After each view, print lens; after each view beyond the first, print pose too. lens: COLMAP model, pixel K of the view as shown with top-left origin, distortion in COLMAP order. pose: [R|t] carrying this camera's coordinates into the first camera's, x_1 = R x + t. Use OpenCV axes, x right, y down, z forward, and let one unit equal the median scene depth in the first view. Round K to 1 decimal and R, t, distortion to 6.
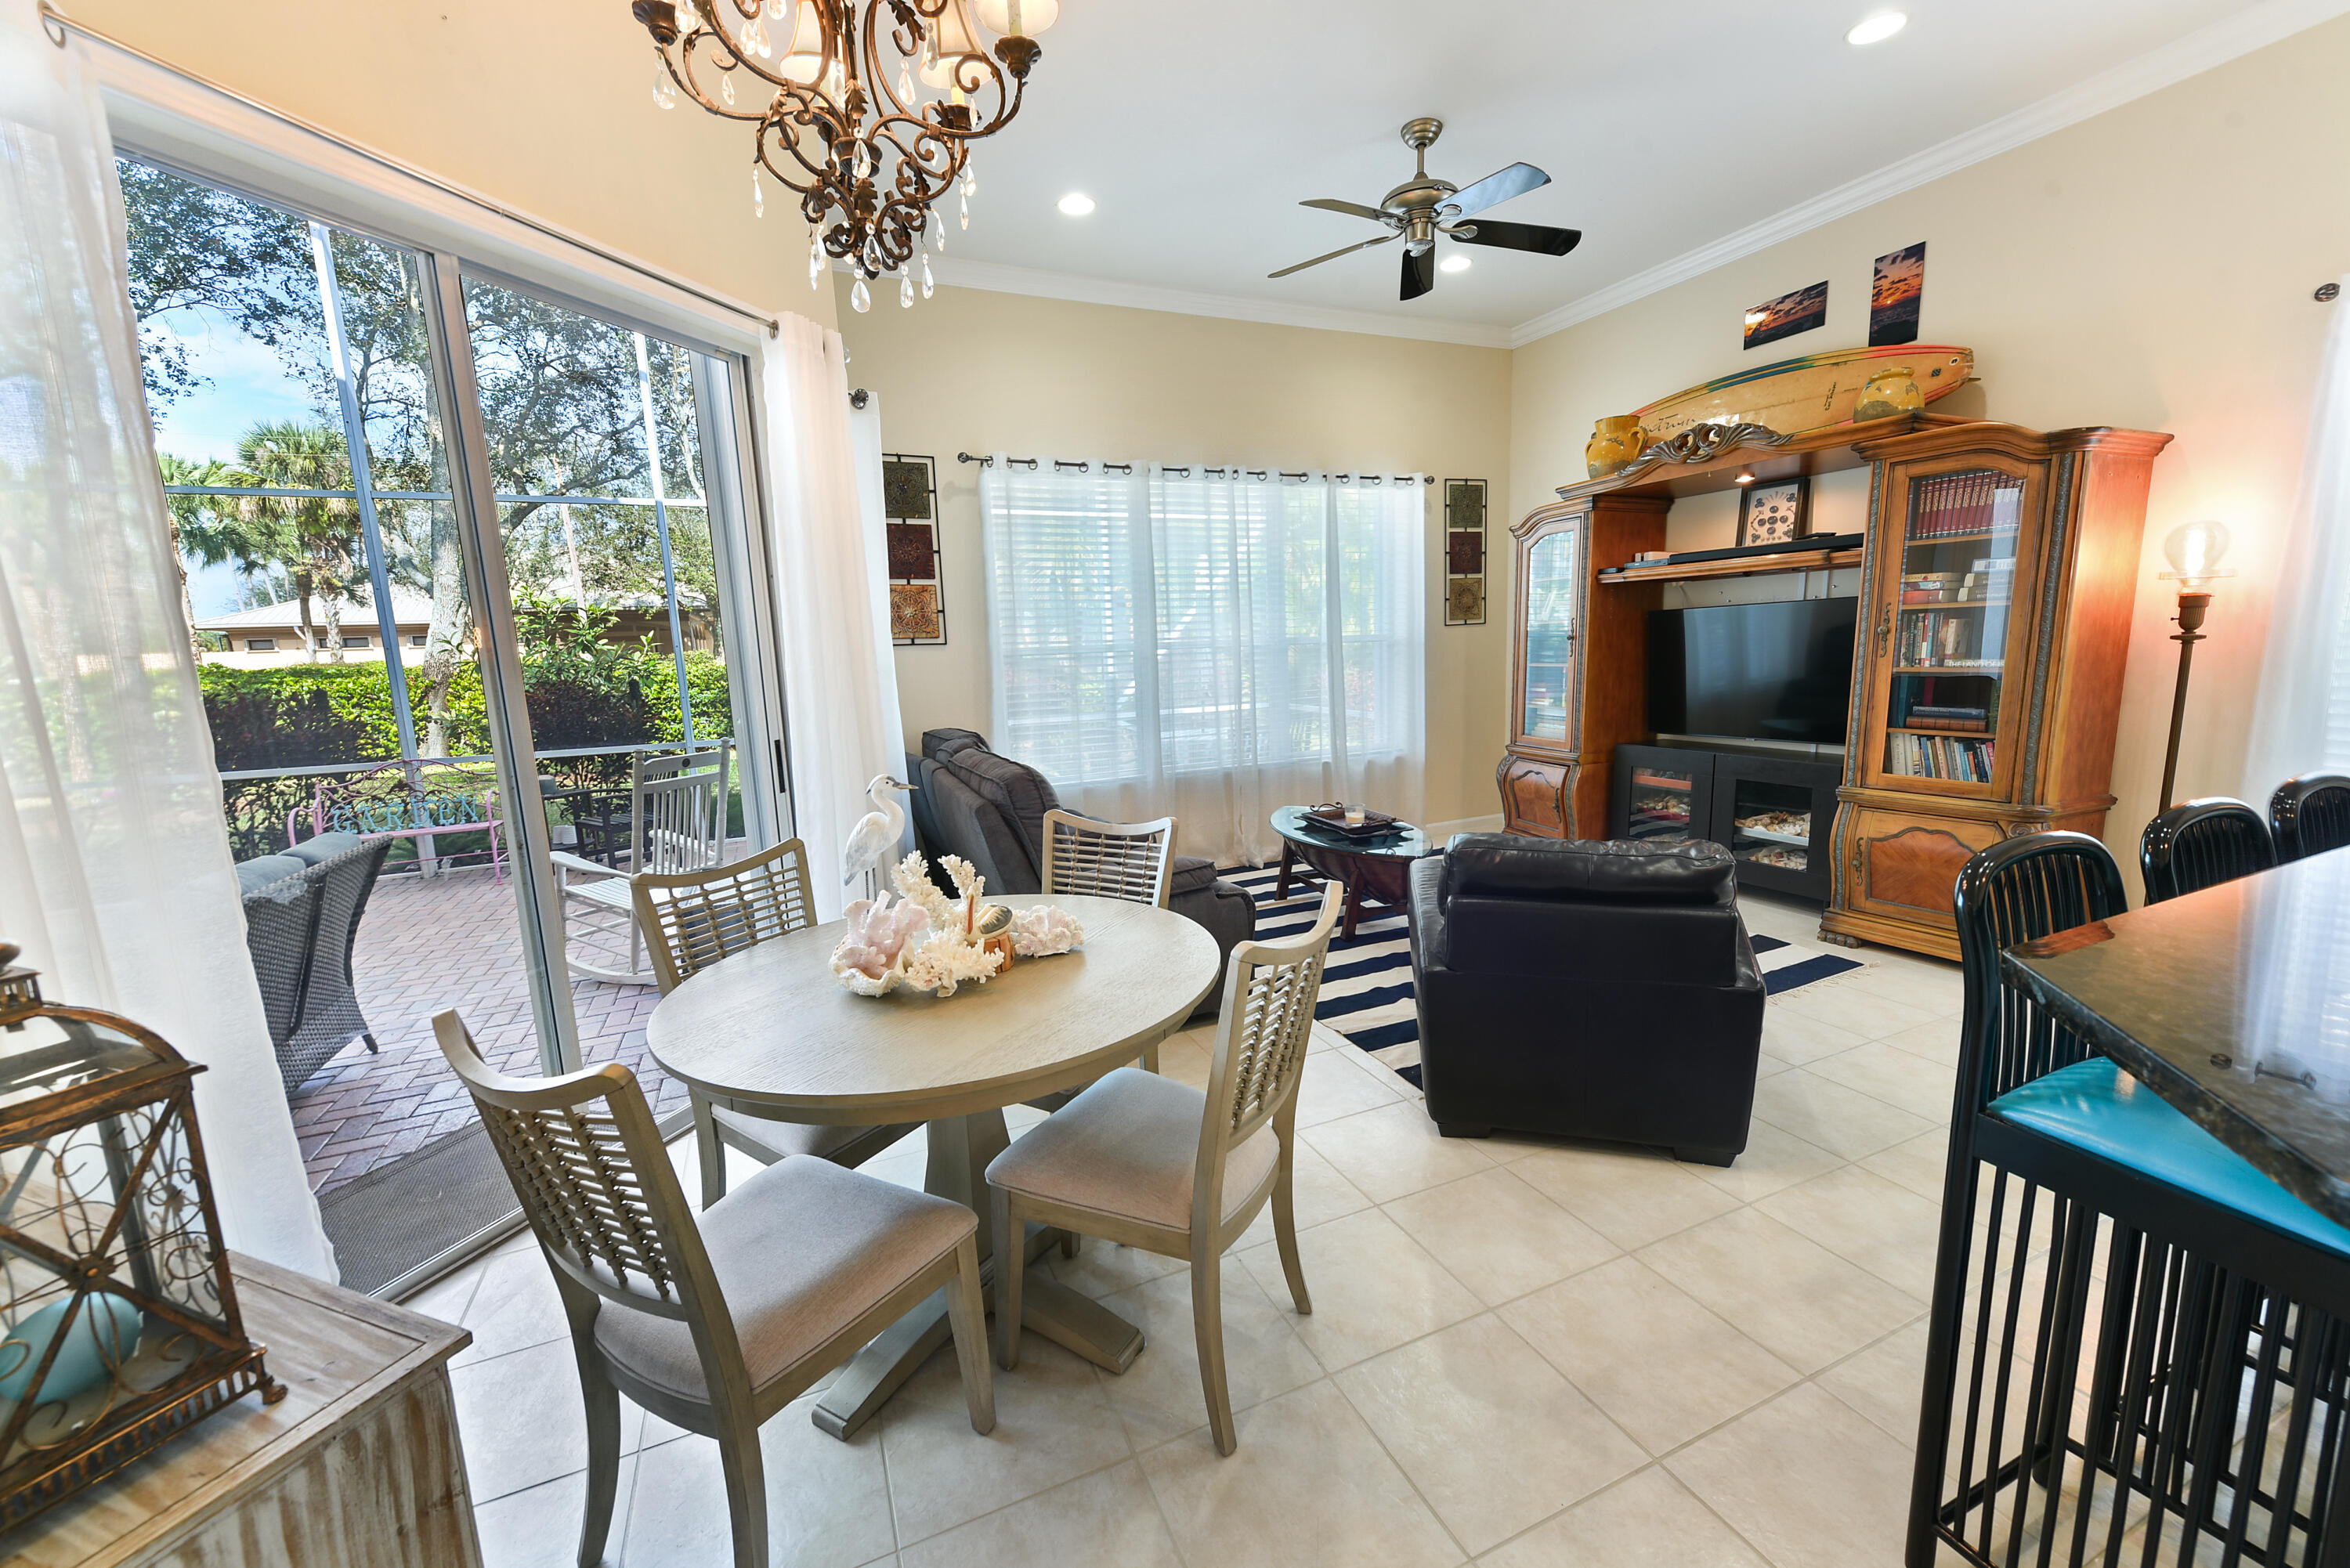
lens RADIAL K [[914.3, 0, 1175.0], [0, 914.3, 784.0], [0, 0, 1]] dist [0.008712, -0.000062]
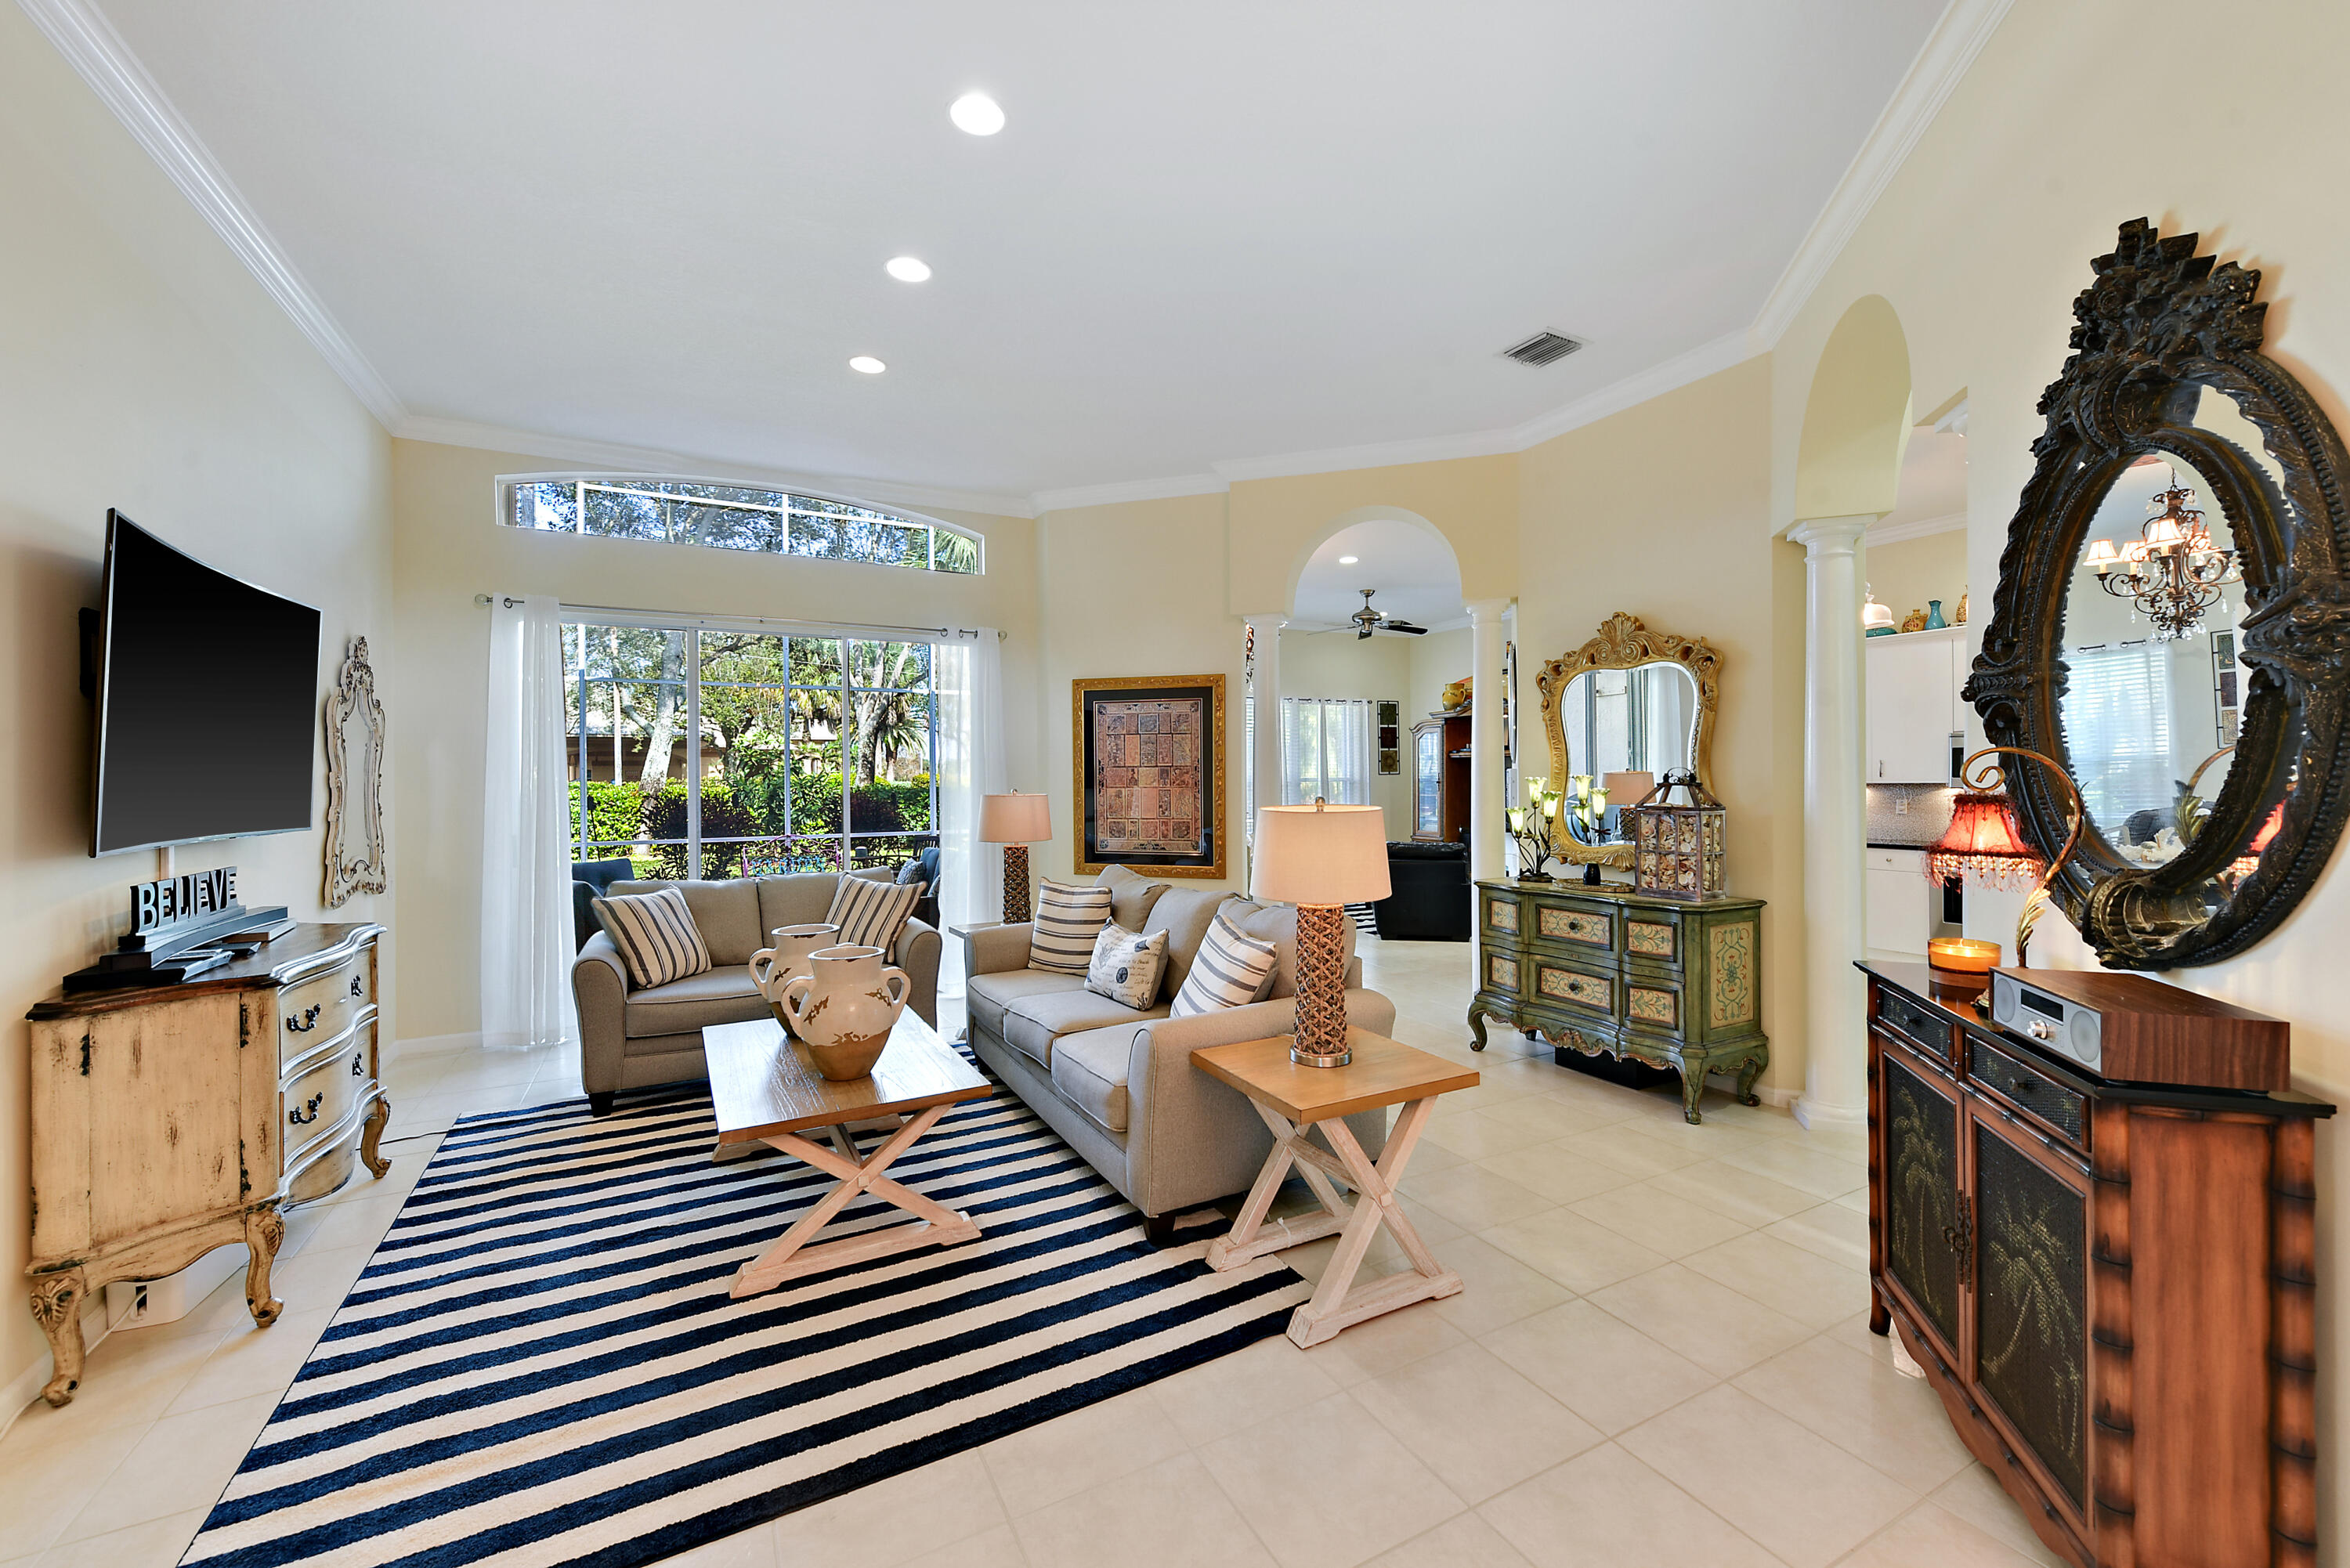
lens RADIAL K [[916.3, 0, 1170.8], [0, 916.3, 778.9], [0, 0, 1]] dist [0.001075, -0.000126]
pose [[0.997642, 0.028502, 0.062431, -0.271747], [-0.018405, 0.987473, -0.156711, 0.151865], [-0.066115, 0.155193, 0.985669, -0.903446]]
